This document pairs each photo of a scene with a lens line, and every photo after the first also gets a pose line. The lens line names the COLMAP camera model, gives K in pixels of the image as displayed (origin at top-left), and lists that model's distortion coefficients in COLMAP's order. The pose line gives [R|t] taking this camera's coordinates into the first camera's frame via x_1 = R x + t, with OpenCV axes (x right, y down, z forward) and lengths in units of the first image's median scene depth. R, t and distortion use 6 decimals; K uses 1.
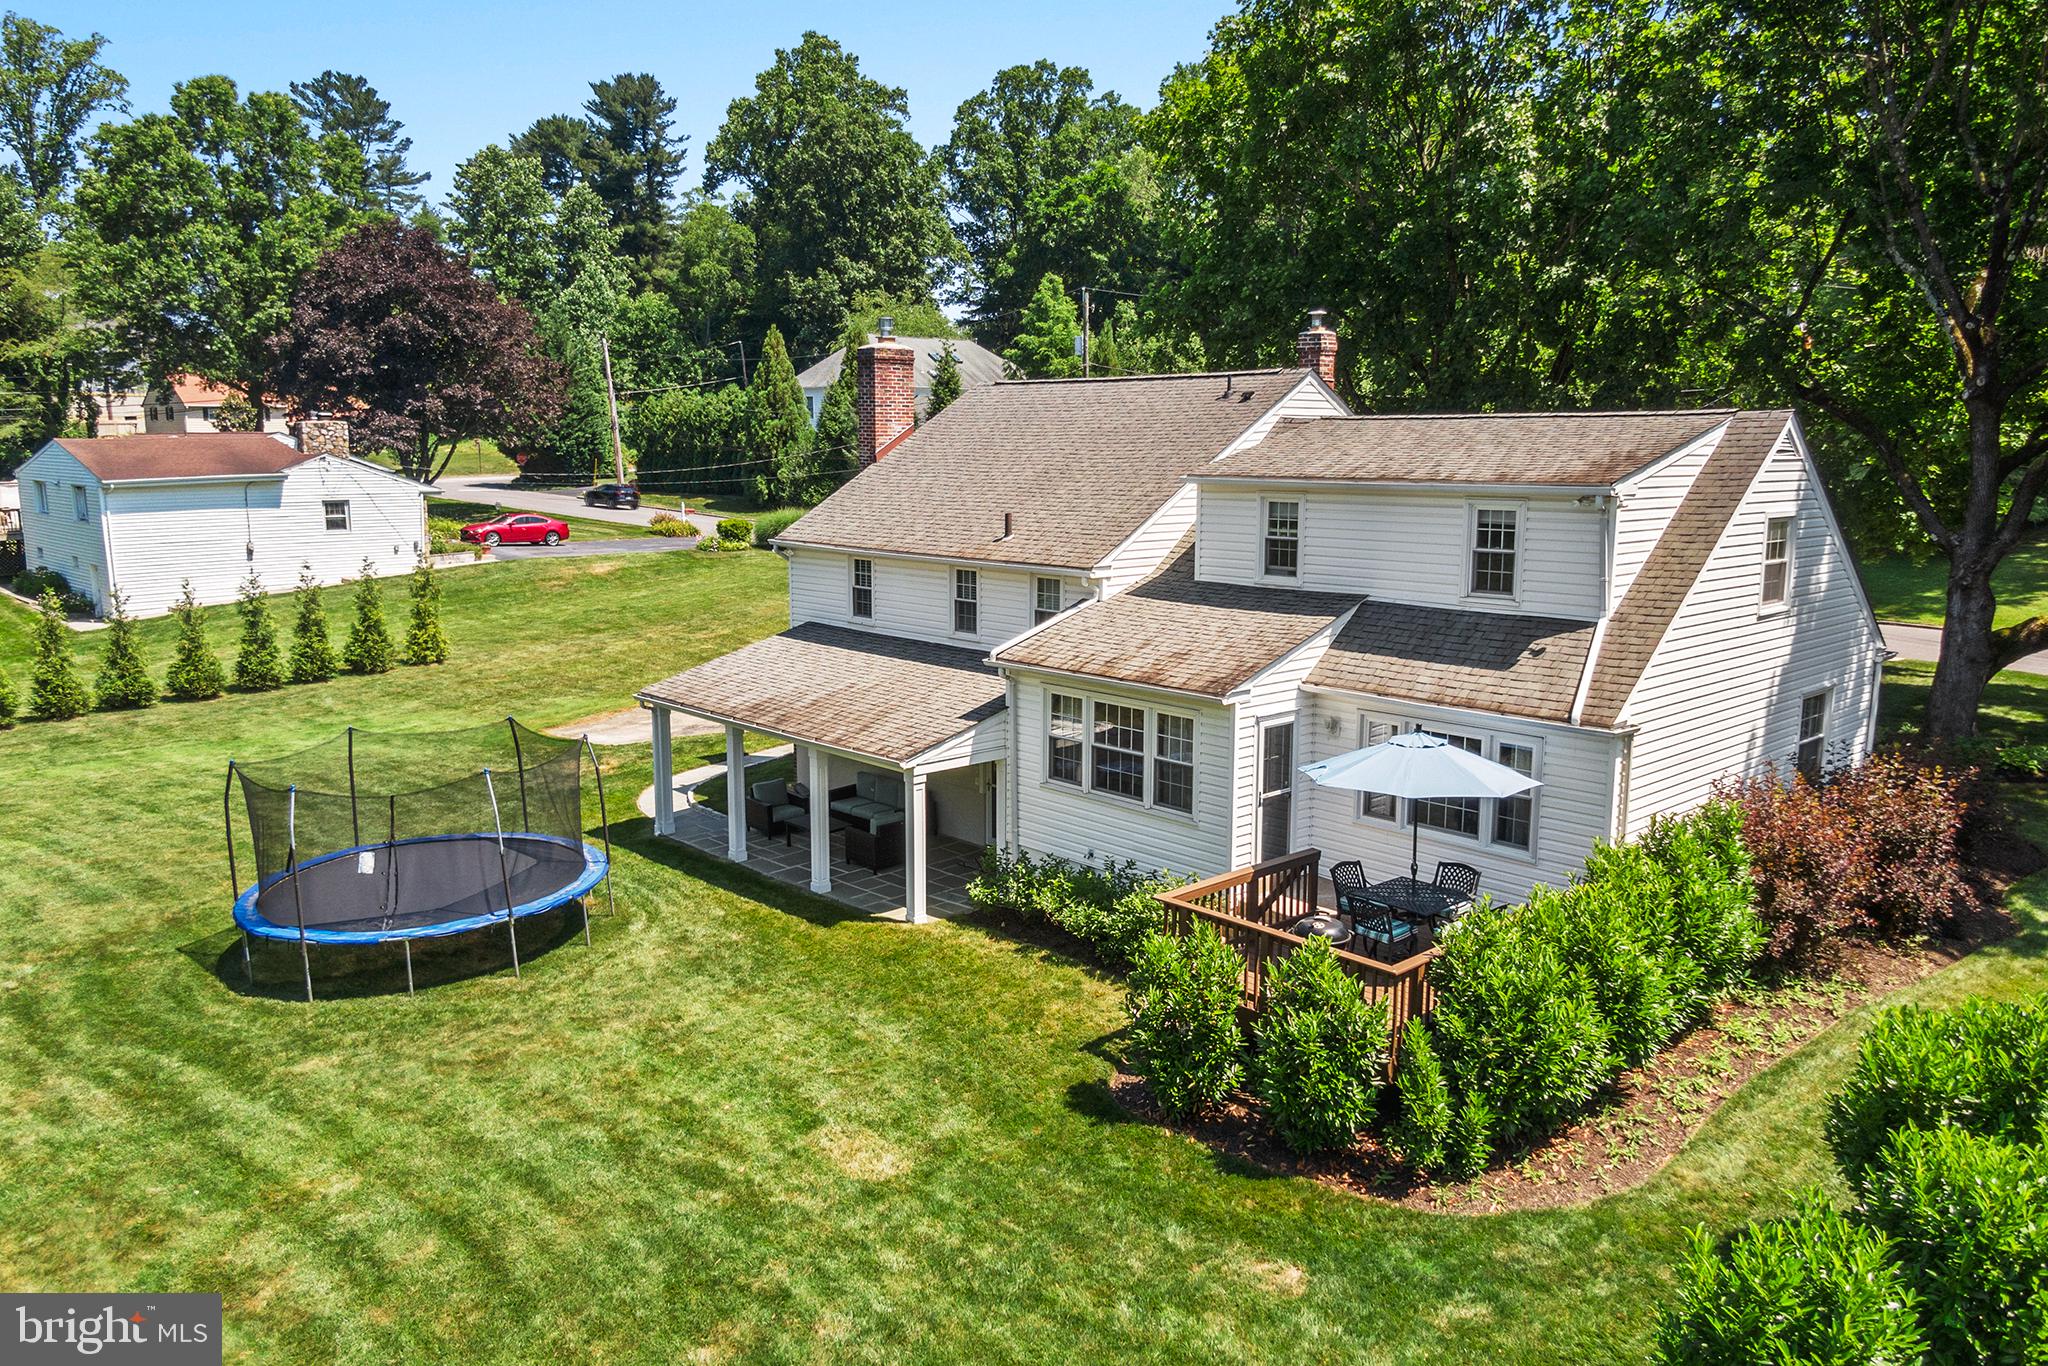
lens RADIAL K [[1456.5, 0, 1032.0], [0, 1456.5, 680.9], [0, 0, 1]] dist [0.017082, -0.027781]
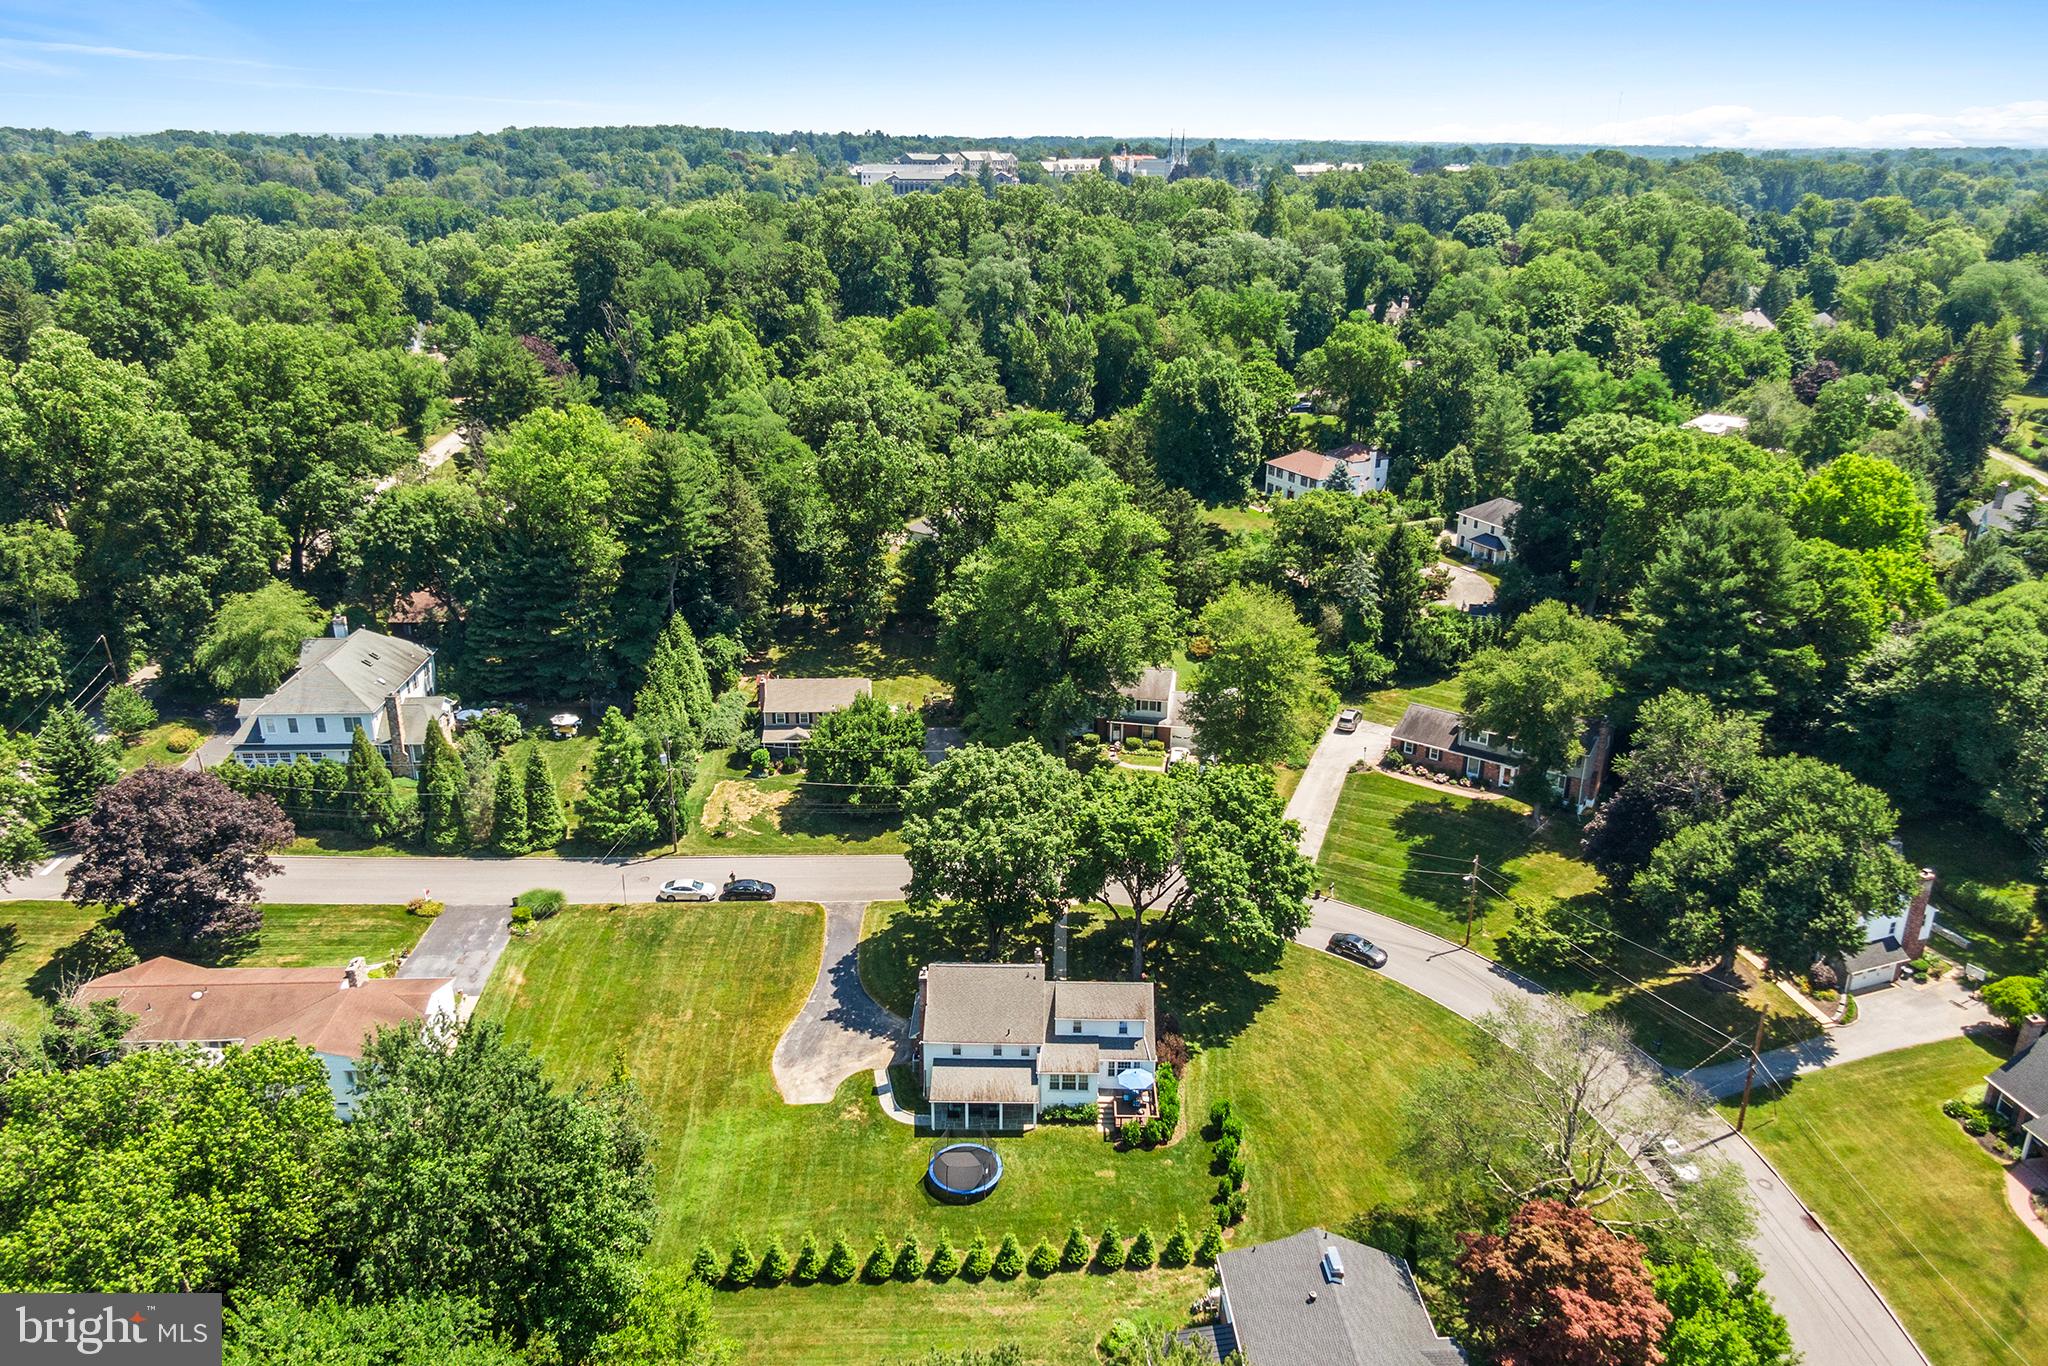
lens RADIAL K [[1456.5, 0, 1035.7], [0, 1456.5, 692.2], [0, 0, 1]] dist [0.017082, -0.027781]
pose [[0.694357, -0.265597, 0.668825, -3.131260], [0.117457, 0.958765, 0.258794, -2.645147], [-0.709980, -0.101138, 0.696921, -2.398732]]
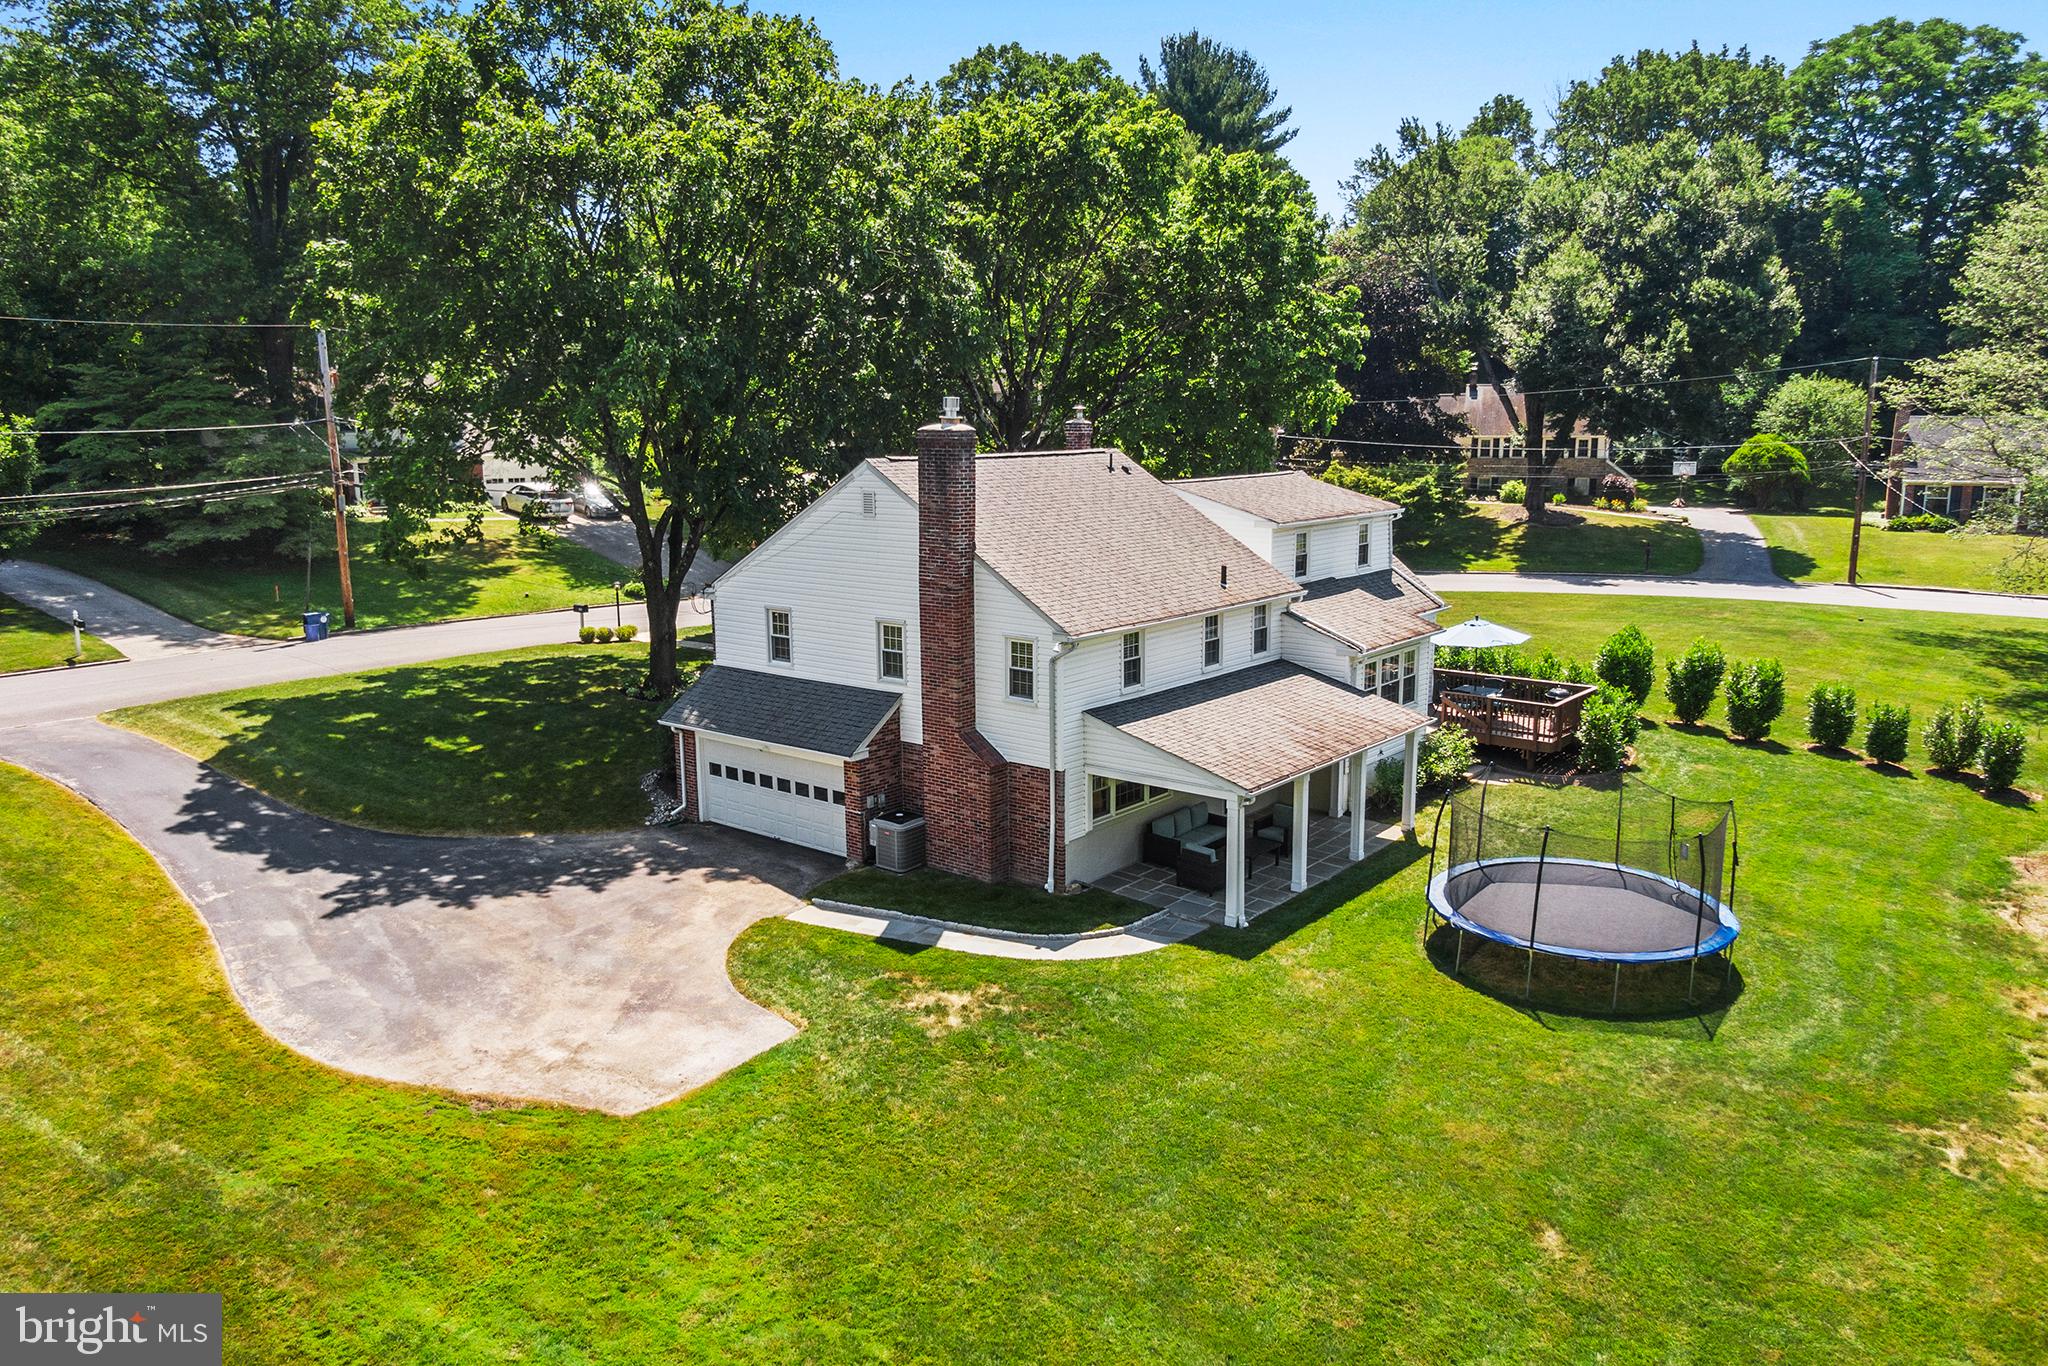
lens RADIAL K [[1456.5, 0, 1017.9], [0, 1456.5, 671.6], [0, 0, 1]] dist [0.017082, -0.027781]
pose [[-0.133017, -0.177566, 0.975078, -1.546947], [0.167597, 0.965623, 0.198707, -0.378684], [-0.976841, 0.189851, -0.098685, 1.590814]]
